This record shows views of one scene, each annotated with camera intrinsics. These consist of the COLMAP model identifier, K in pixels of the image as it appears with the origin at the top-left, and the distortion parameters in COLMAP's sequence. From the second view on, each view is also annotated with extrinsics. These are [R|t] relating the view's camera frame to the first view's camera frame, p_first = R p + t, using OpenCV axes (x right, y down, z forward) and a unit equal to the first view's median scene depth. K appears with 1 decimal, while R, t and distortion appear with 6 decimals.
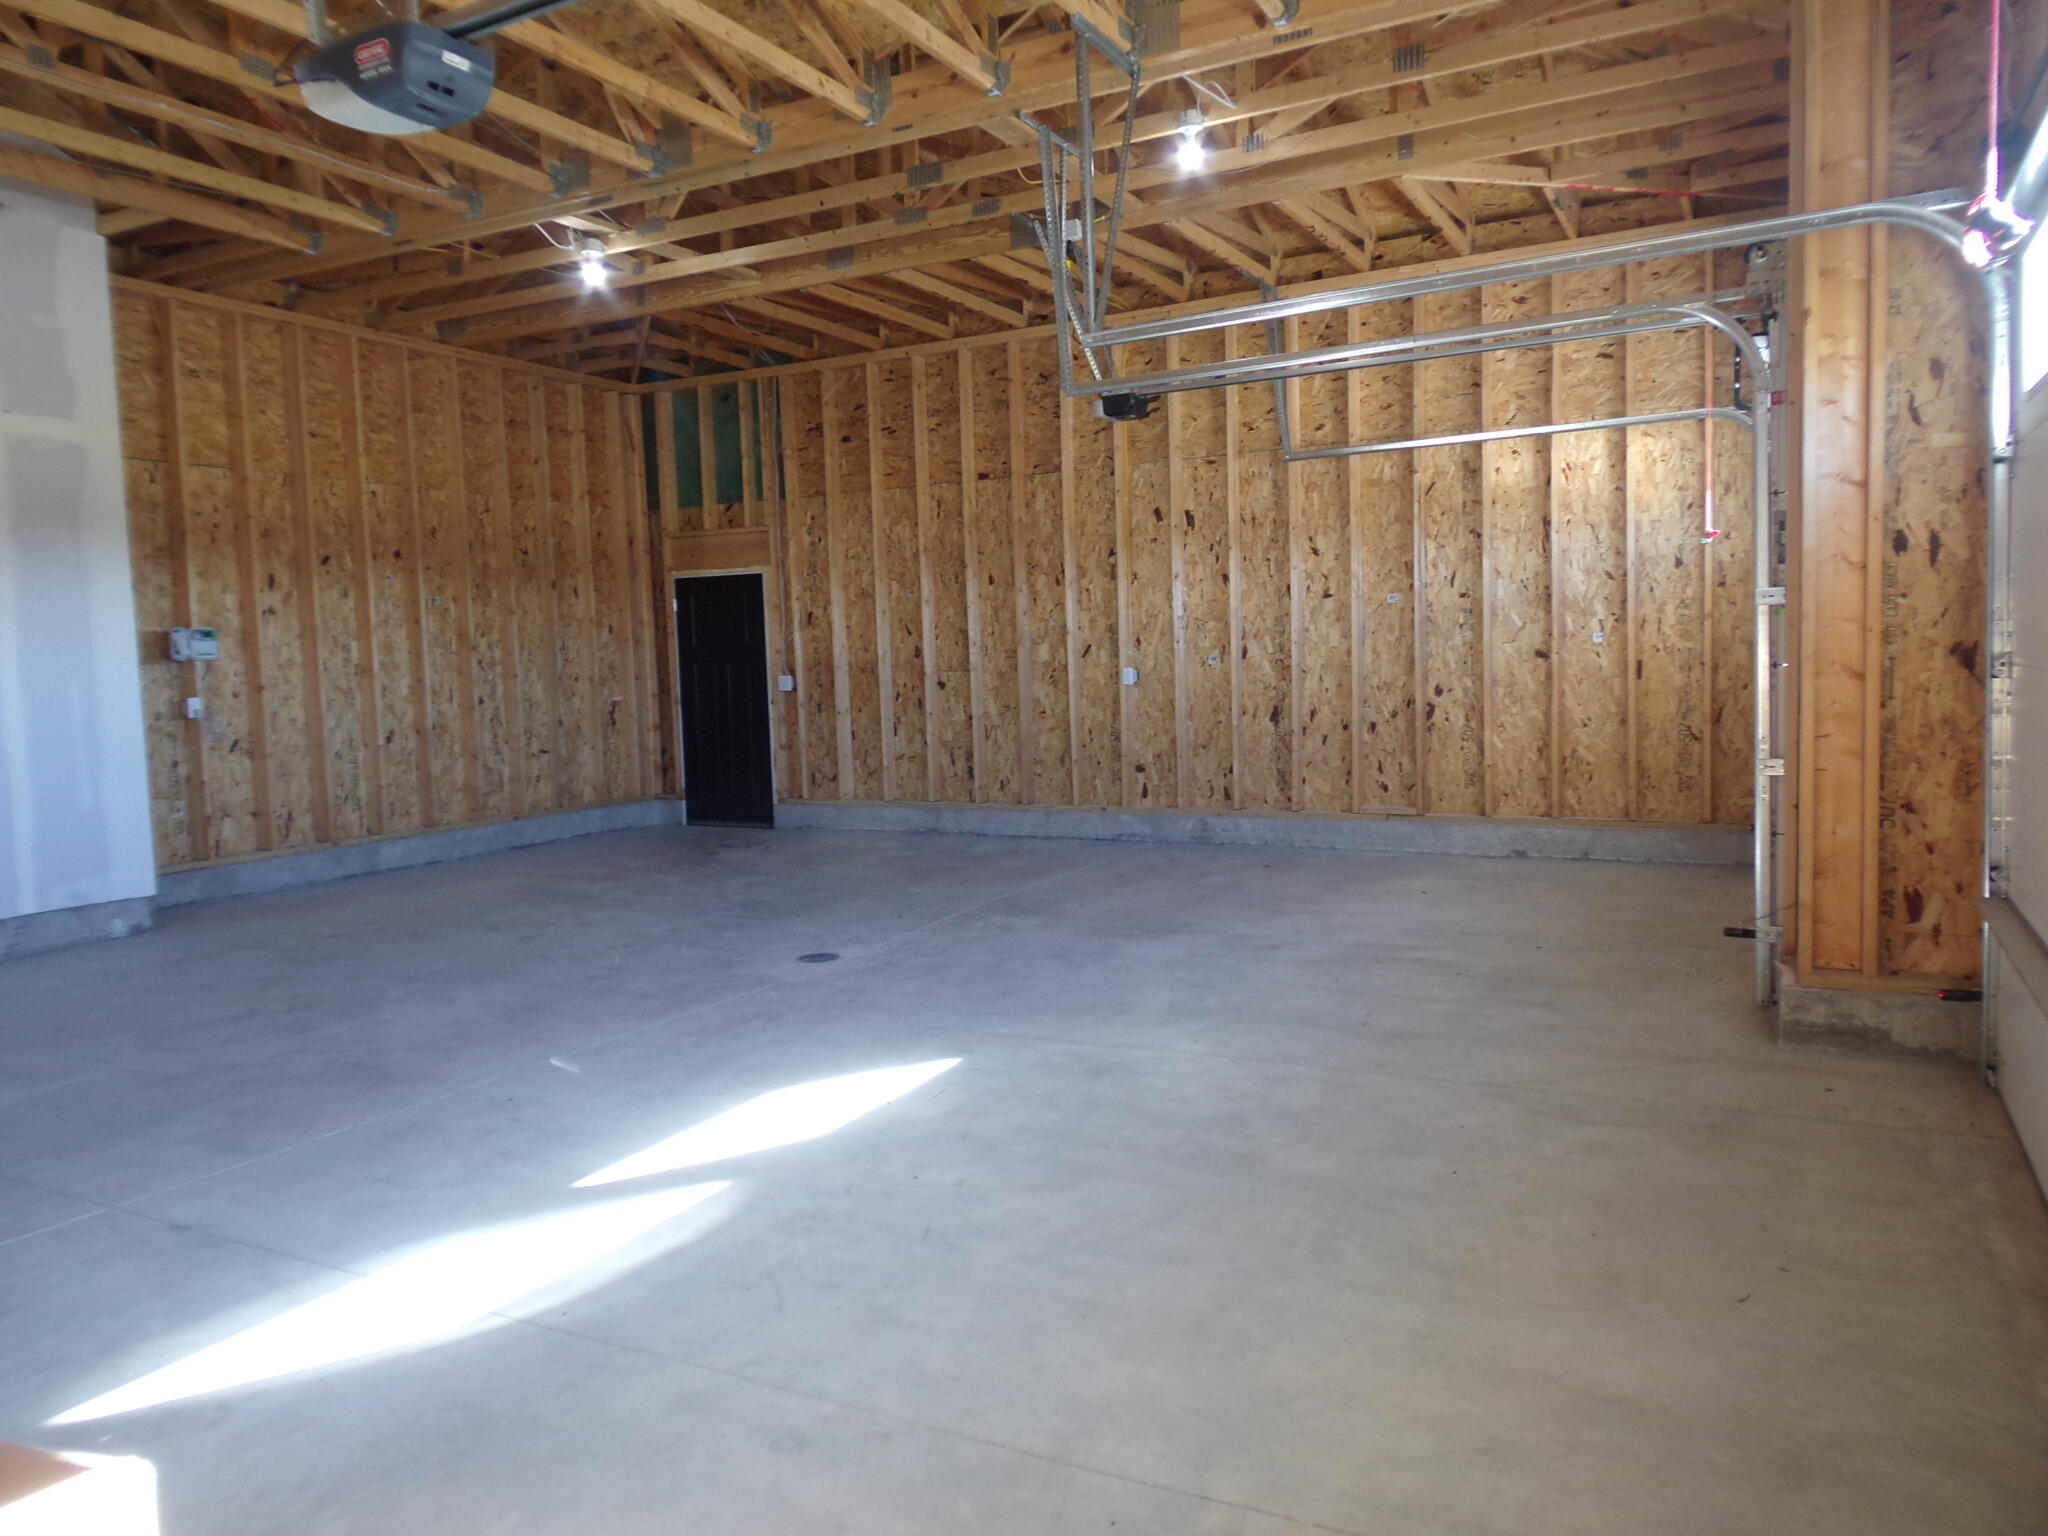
lens RADIAL K [[1445.7, 0, 1015.3], [0, 1445.7, 758.8], [0, 0, 1]] dist [0.098984, -0.111080]
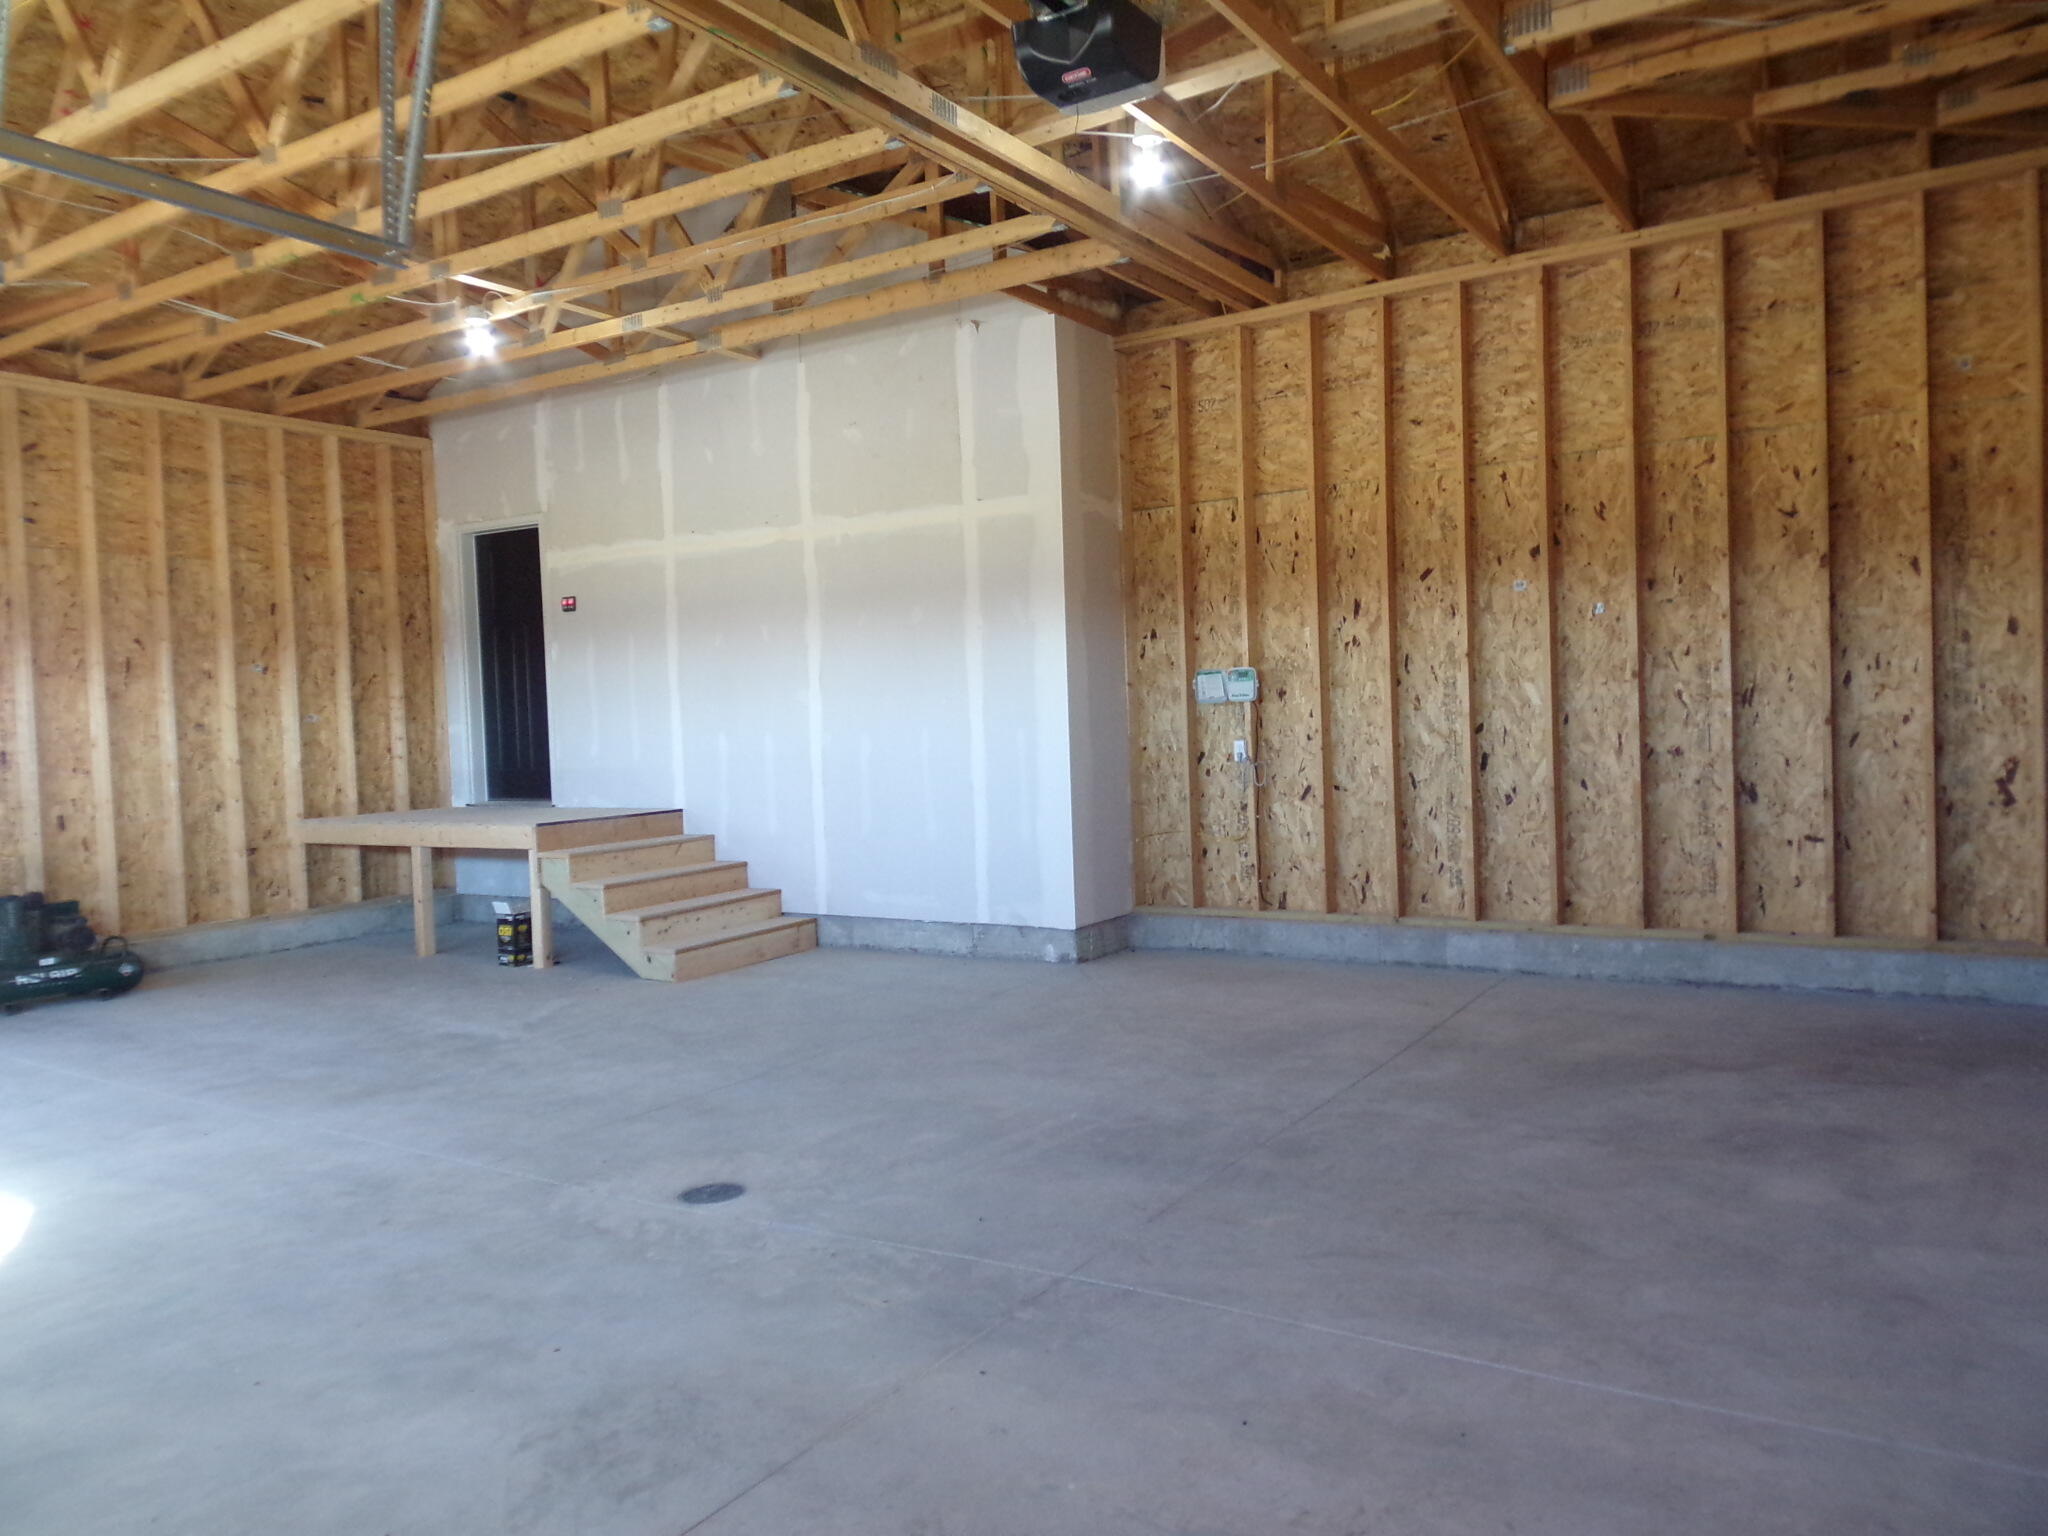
lens RADIAL K [[1445.7, 0, 1015.3], [0, 1445.7, 758.8], [0, 0, 1]] dist [0.098984, -0.111080]
pose [[-0.078432, 0.065811, -0.994745, 0.367261], [-0.032288, 0.997128, 0.068514, -0.082973], [0.996396, 0.037492, -0.076082, 0.858178]]
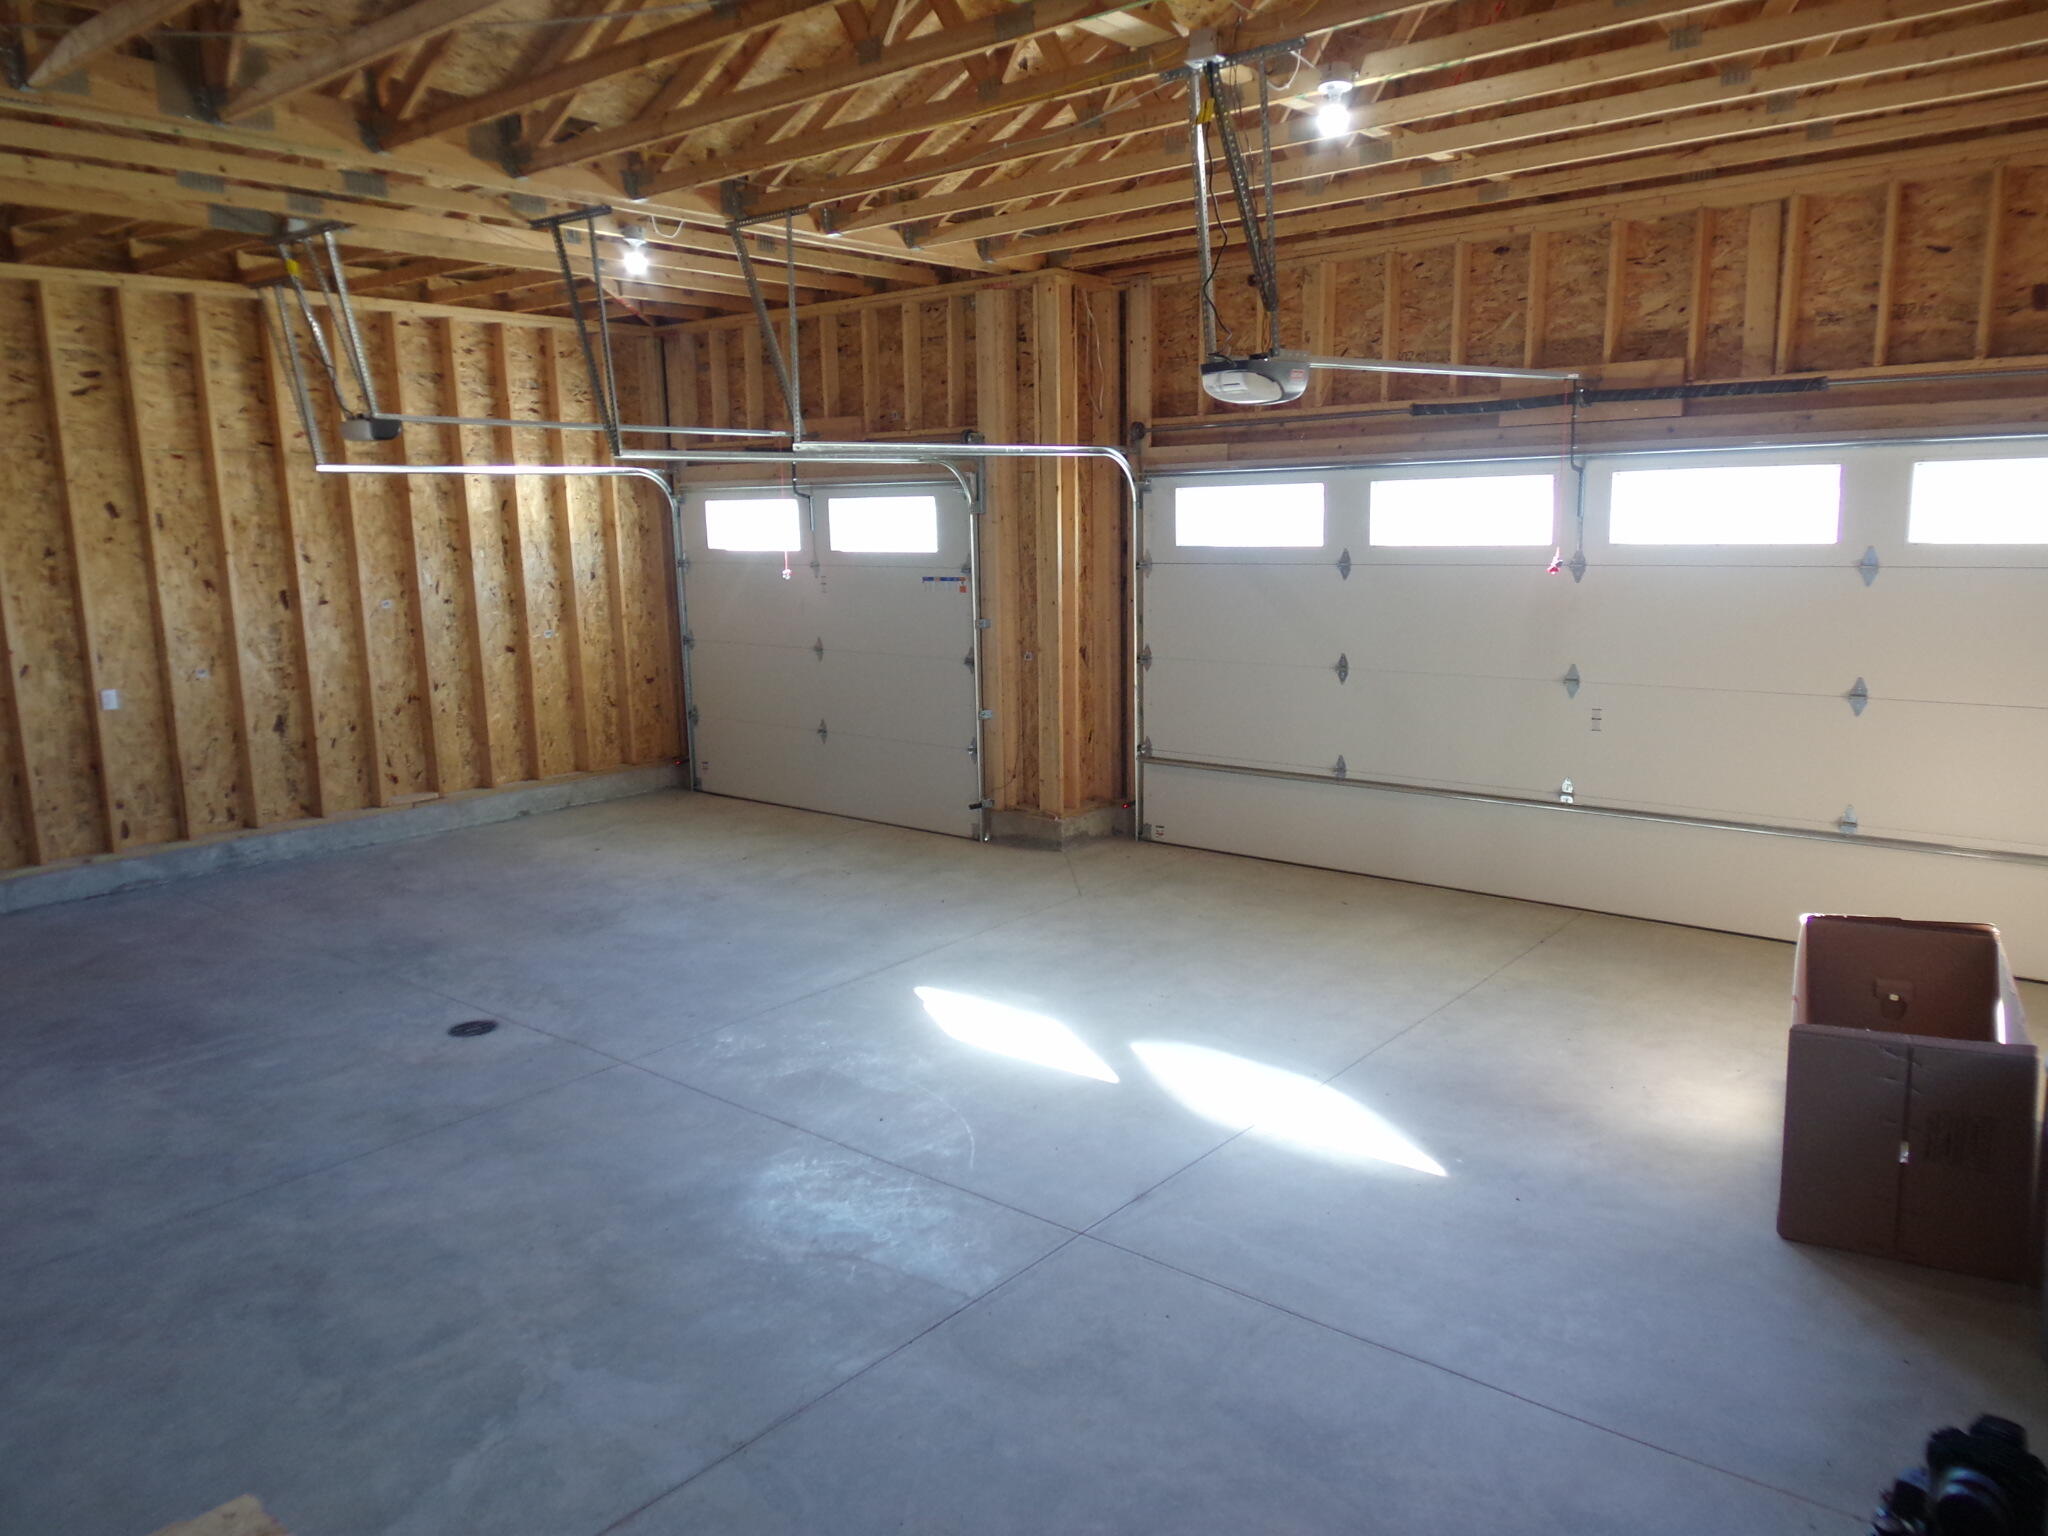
lens RADIAL K [[1437.9, 0, 1017.6], [0, 1437.9, 758.9], [0, 0, 1]] dist [0.065781, -0.050770]
pose [[0.194820, -0.139671, 0.970843, -0.701739], [0.081967, 0.988665, 0.125786, -0.092951], [-0.977408, 0.055071, 0.204061, 0.325814]]
